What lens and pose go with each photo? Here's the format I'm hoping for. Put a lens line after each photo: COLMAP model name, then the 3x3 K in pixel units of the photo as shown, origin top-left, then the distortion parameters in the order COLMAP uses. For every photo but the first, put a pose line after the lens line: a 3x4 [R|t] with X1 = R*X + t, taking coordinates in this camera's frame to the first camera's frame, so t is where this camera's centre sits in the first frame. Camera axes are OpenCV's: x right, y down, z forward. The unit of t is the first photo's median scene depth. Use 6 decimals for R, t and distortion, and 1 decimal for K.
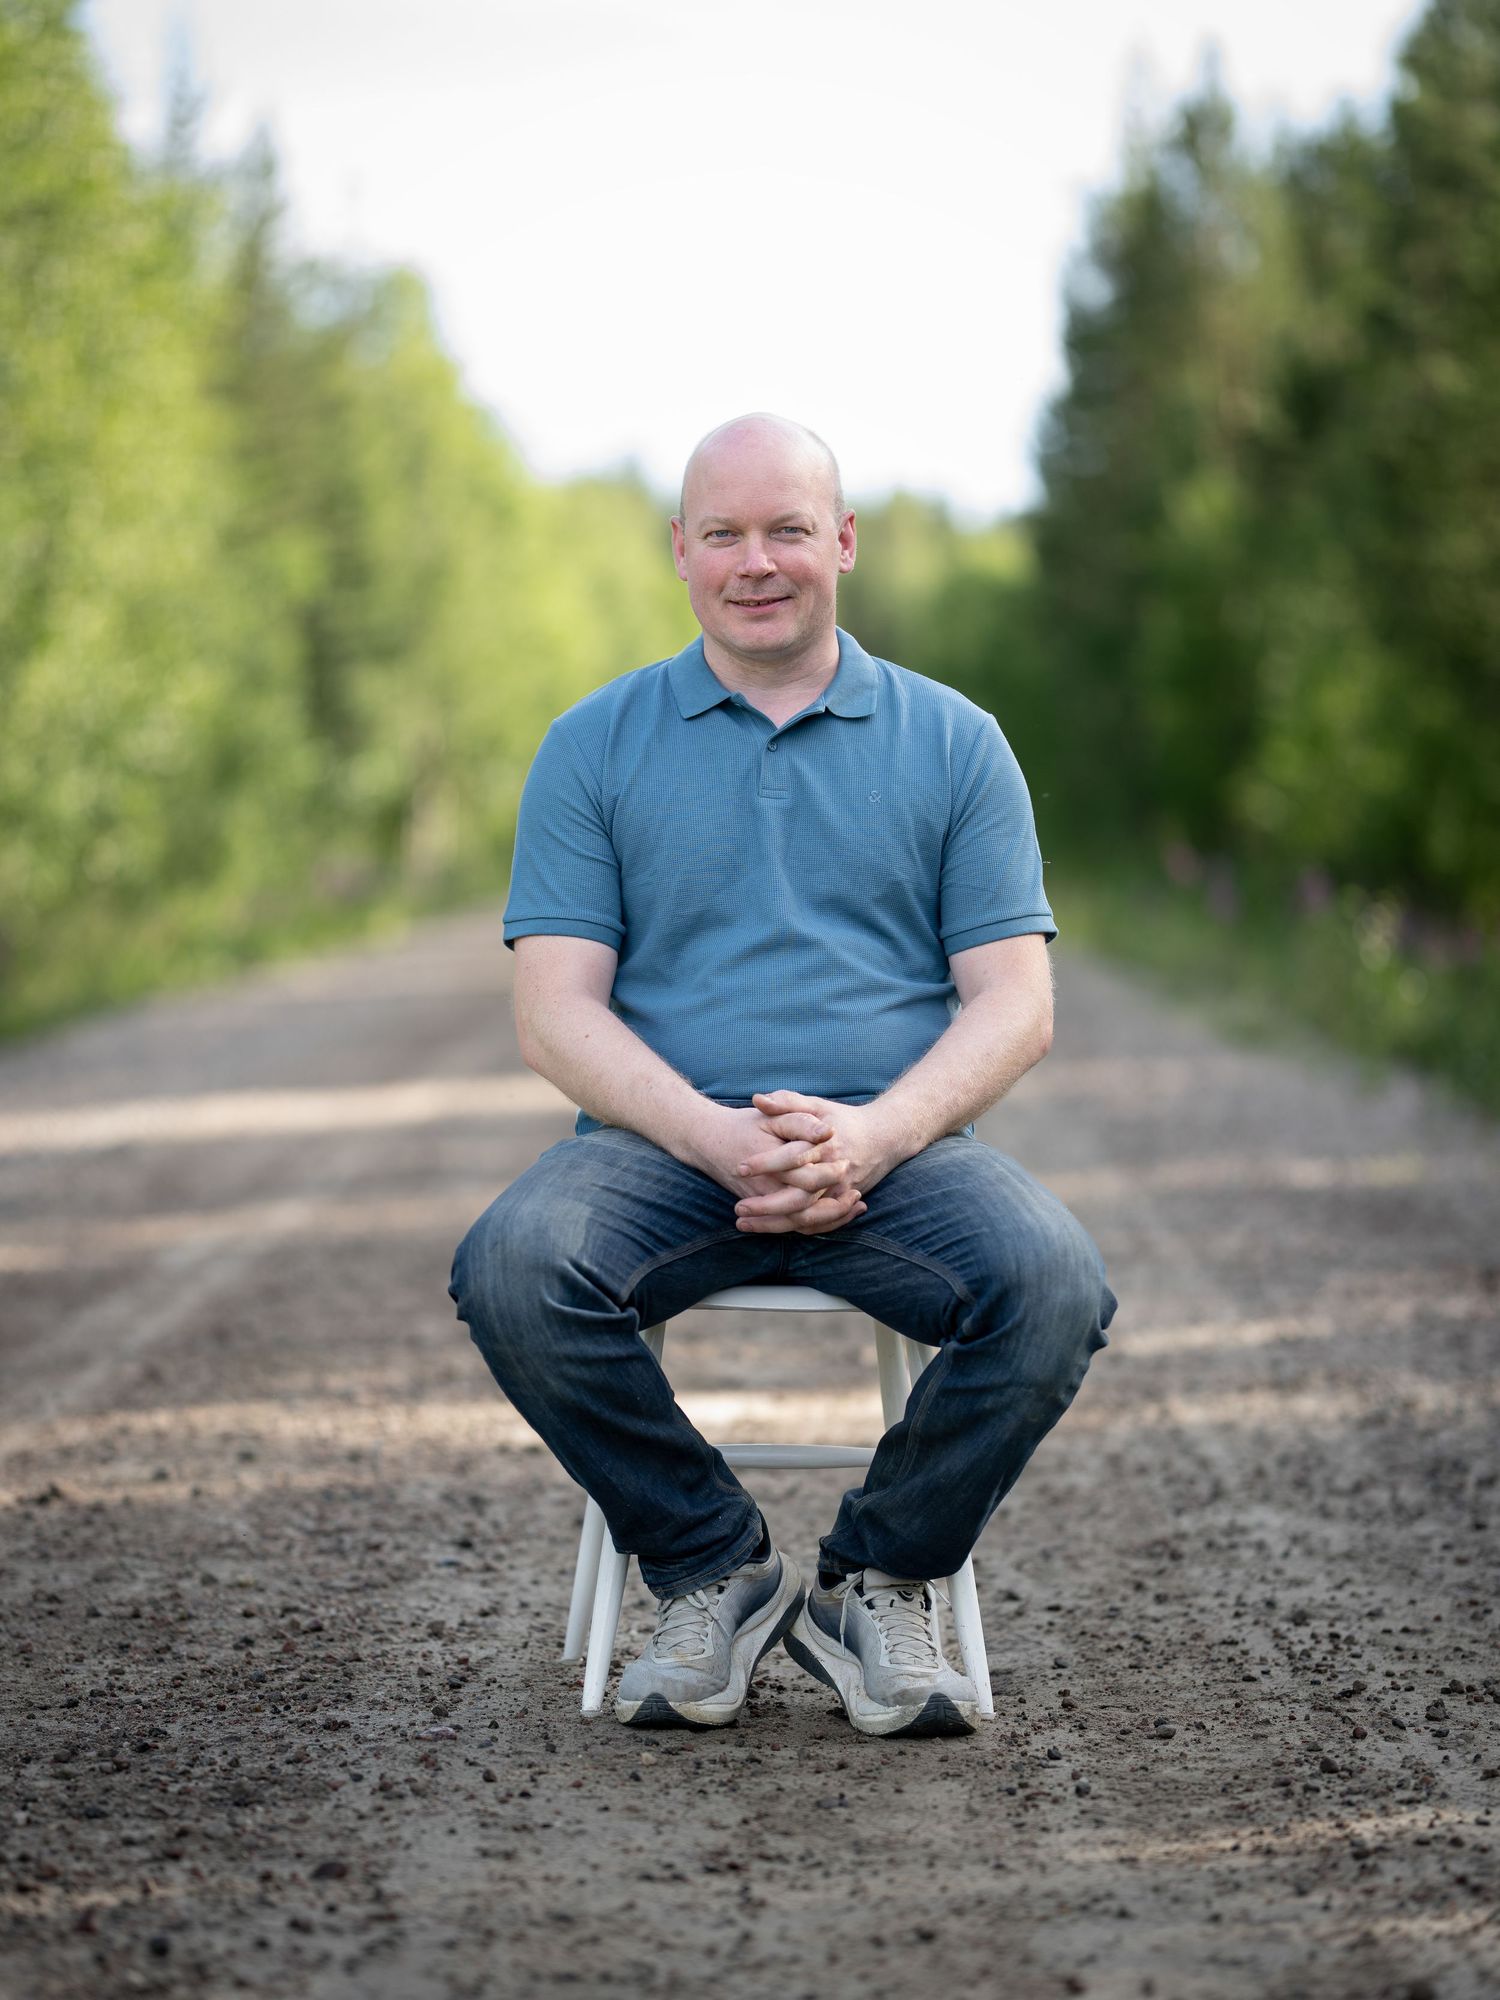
lens RADIAL K [[5479.4, 0, 660.0], [0, 5479.4, 997.6], [0, 0, 1]] dist [-0.037580, 0.141106]
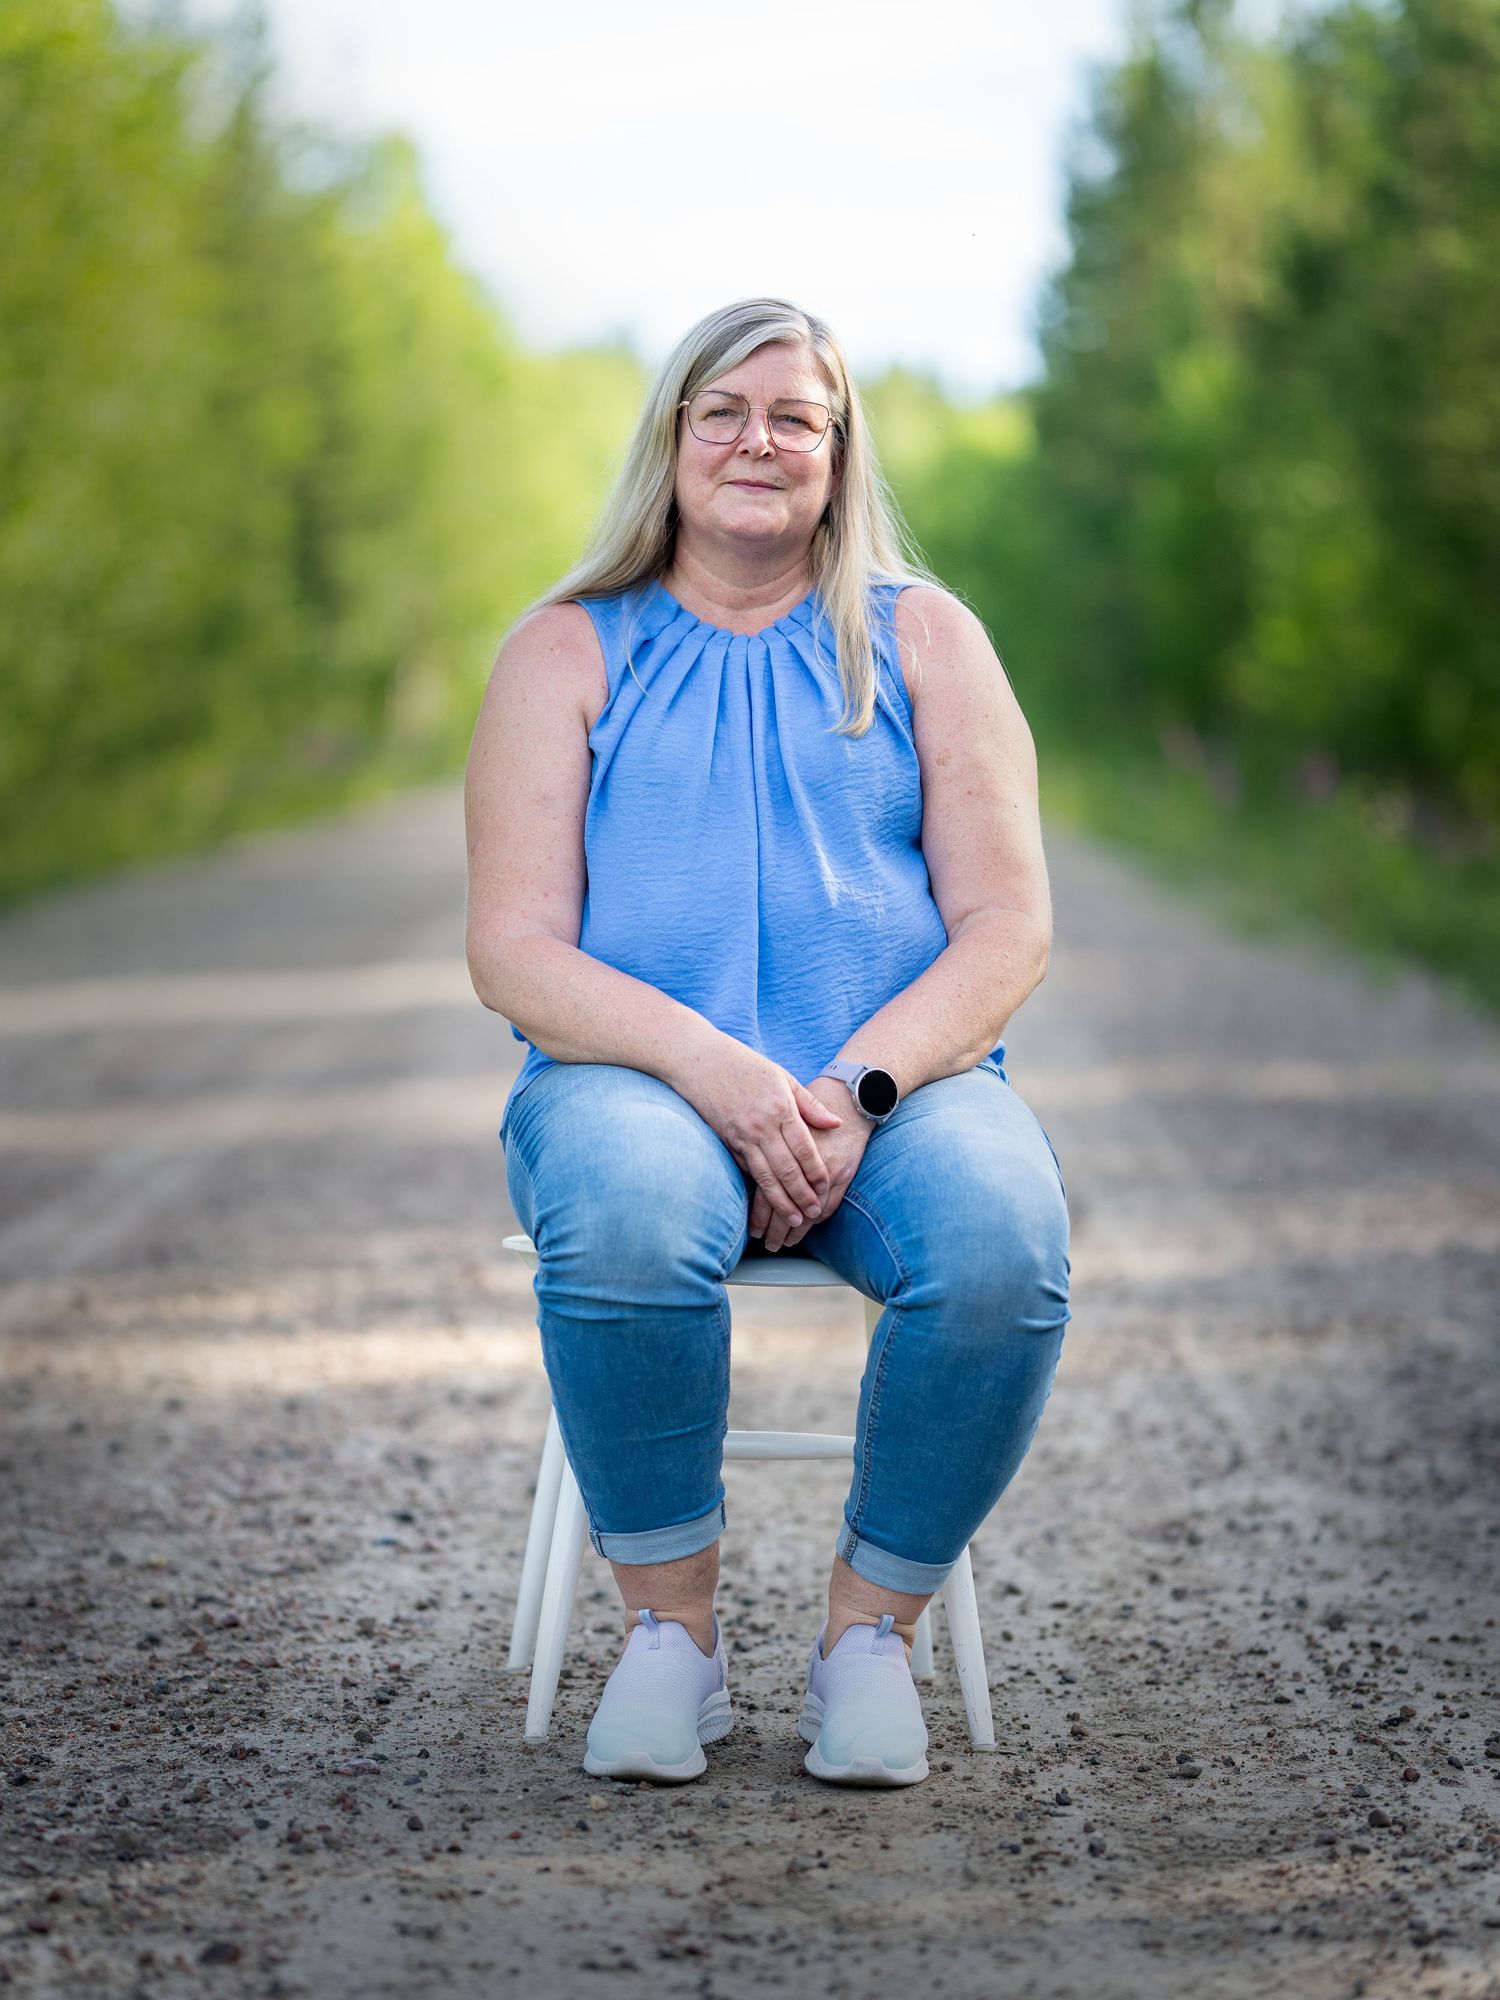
lens RADIAL K [[5479.4, 0, 660.0], [0, 5479.4, 997.6], [0, 0, 1]] dist [-0.037580, 0.141106]
pose [[0.999933, 0.011343, 0.002359, 0.003695], [-0.011396, 0.999659, 0.023488, -0.008535], [-0.002092, -0.023514, 0.999721, 0.116716]]
